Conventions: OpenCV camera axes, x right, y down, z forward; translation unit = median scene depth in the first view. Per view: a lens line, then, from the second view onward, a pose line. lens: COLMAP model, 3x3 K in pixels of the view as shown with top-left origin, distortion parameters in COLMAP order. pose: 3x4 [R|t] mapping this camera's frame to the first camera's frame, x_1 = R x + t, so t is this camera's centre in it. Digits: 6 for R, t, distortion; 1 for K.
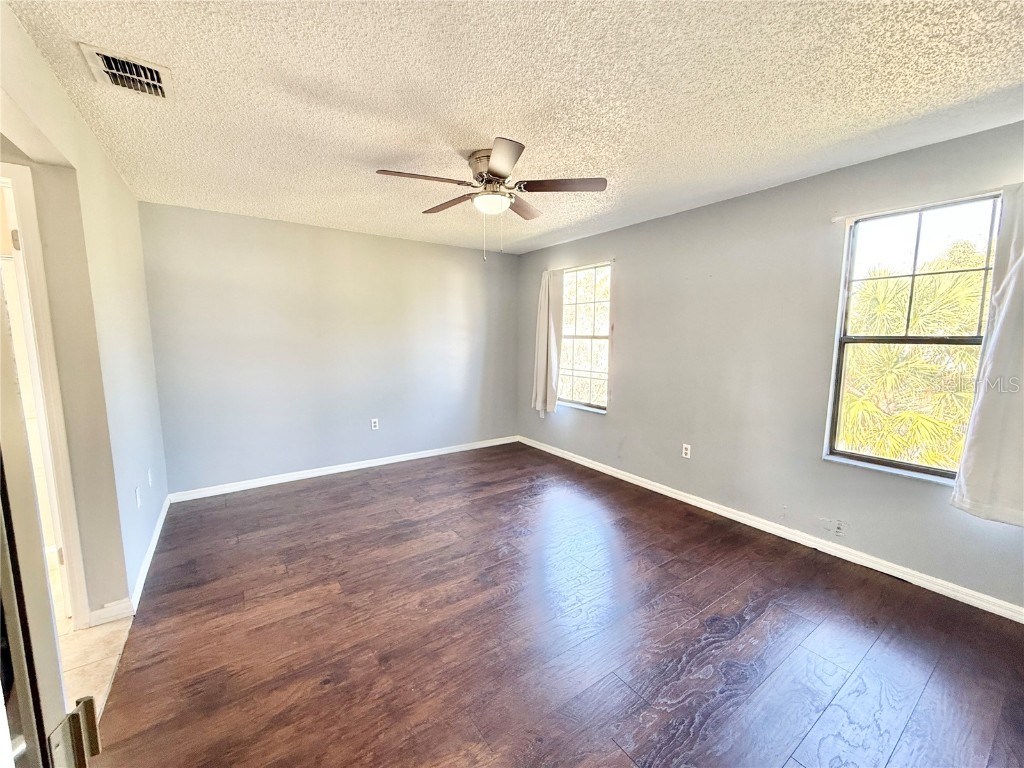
lens RADIAL K [[408.3, 0, 512.7], [0, 408.3, 384.2], [0, 0, 1]] dist [0.002589, -0.000564]
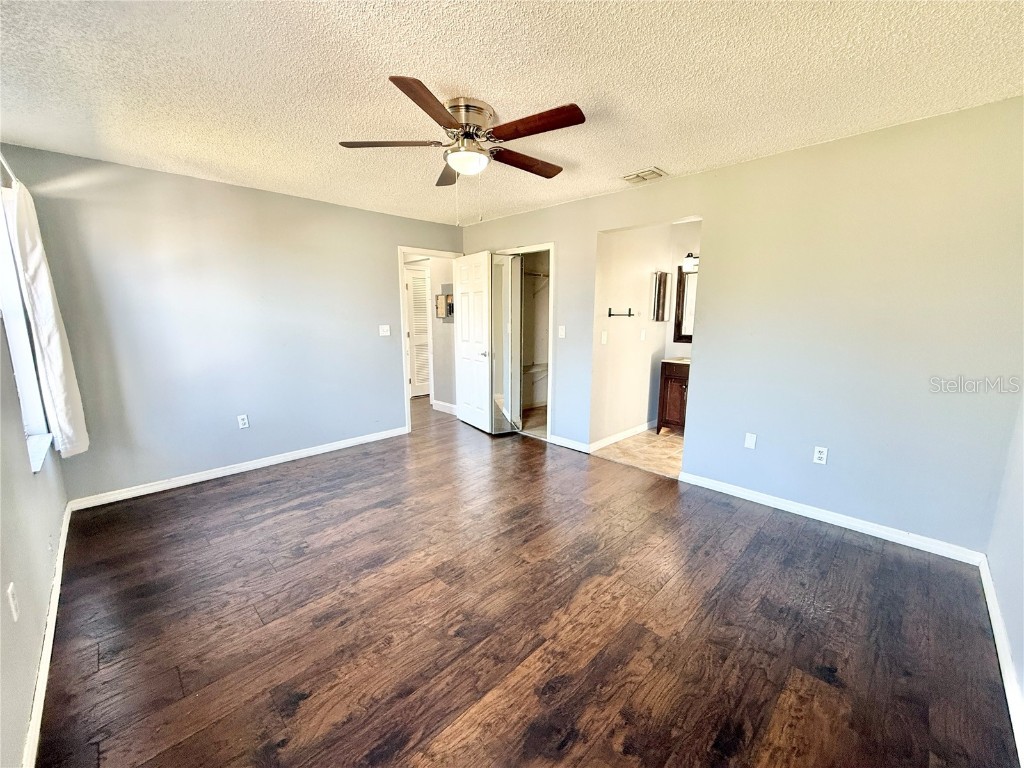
lens RADIAL K [[408.3, 0, 511.7], [0, 408.3, 384.0], [0, 0, 1]] dist [0.002589, -0.000564]
pose [[-0.984959, 0.025865, -0.170840, 0.017341], [-0.025141, 0.956757, 0.289800, -0.181001], [0.170949, 0.289736, -0.941716, 1.516576]]
